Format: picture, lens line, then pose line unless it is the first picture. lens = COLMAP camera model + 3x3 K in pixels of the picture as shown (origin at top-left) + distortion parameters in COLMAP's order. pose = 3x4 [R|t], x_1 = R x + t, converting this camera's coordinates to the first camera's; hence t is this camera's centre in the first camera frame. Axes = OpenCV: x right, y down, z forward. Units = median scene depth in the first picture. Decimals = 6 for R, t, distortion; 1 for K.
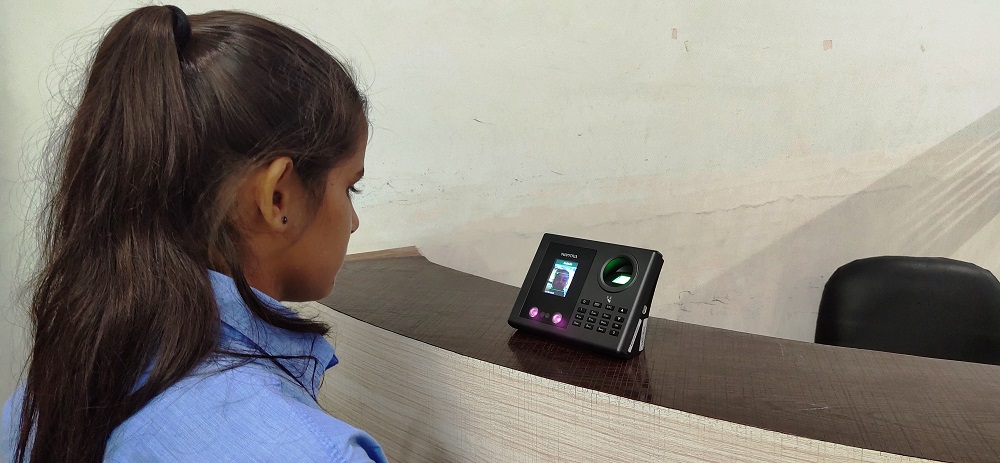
lens RADIAL K [[693.7, 0, 496.4], [0, 693.7, 237.2], [0, 0, 1]] dist [-0.006218, -0.039113]
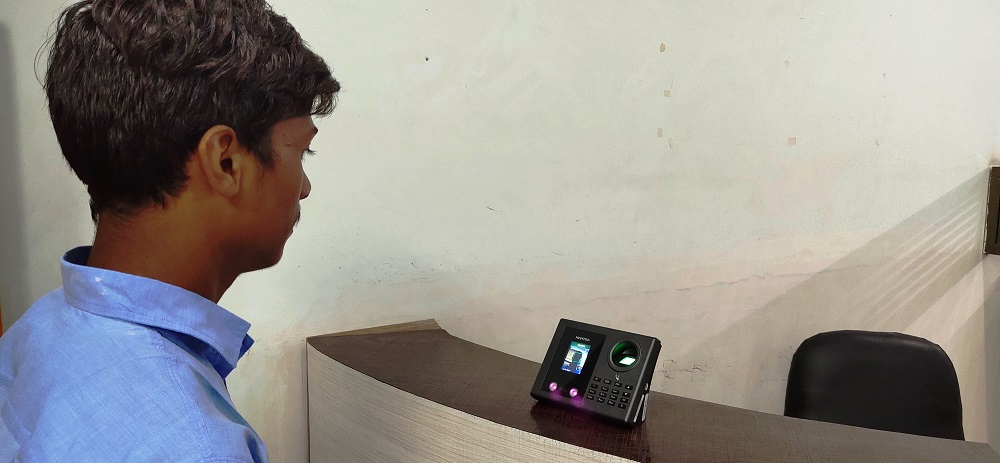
lens RADIAL K [[693.7, 0, 495.4], [0, 693.7, 230.5], [0, 0, 1]] dist [-0.006218, -0.039113]
pose [[0.999135, 0.022428, 0.035025, -0.052402], [-0.019336, 0.996086, -0.086247, -0.030655], [-0.036822, 0.085496, 0.995658, -0.118726]]
